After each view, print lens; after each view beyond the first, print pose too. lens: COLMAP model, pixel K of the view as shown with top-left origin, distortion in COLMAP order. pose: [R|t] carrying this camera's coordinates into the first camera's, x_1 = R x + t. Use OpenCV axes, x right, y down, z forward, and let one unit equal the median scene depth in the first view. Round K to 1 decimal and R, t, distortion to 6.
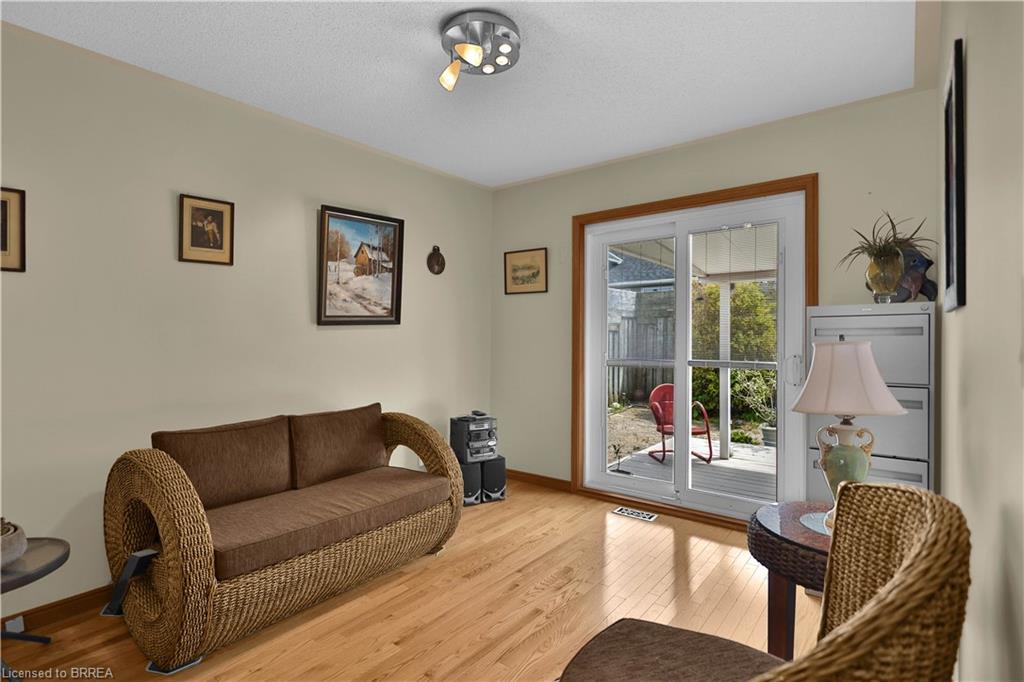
lens RADIAL K [[506.3, 0, 501.8], [0, 506.3, 332.5], [0, 0, 1]] dist [0.002812, -0.000012]
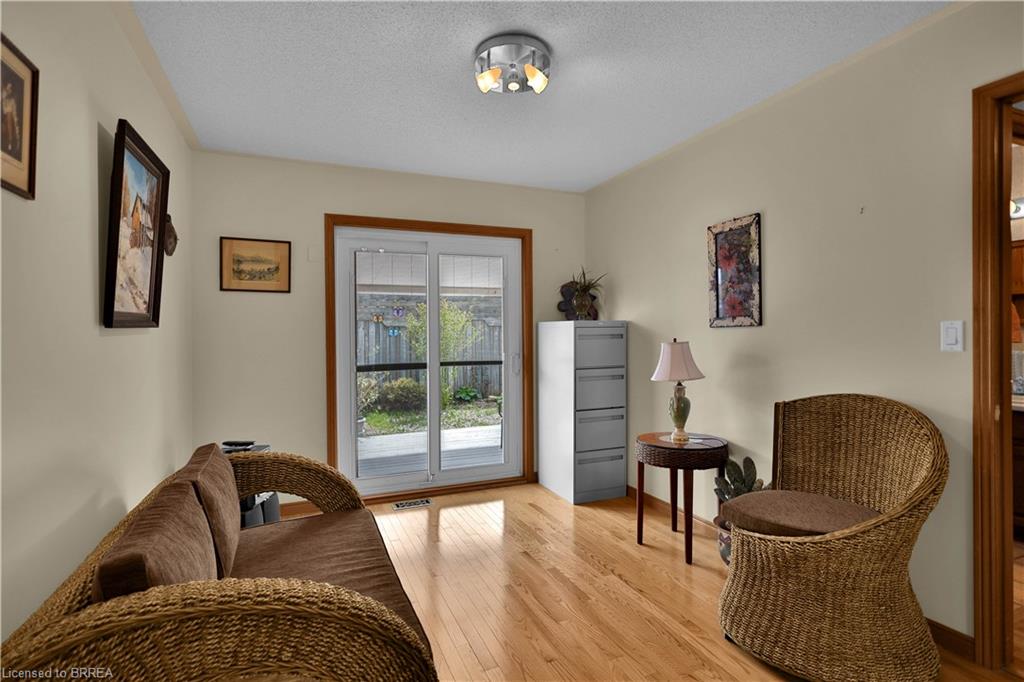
lens RADIAL K [[504.9, 0, 501.8], [0, 504.9, 340.9], [0, 0, 1]] dist [0.002456, 0.001023]
pose [[0.482588, -0.008294, 0.875808, -0.563842], [0.003992, 0.999966, 0.007270, -0.001256], [-0.875839, -0.000012, 0.482604, 0.291752]]
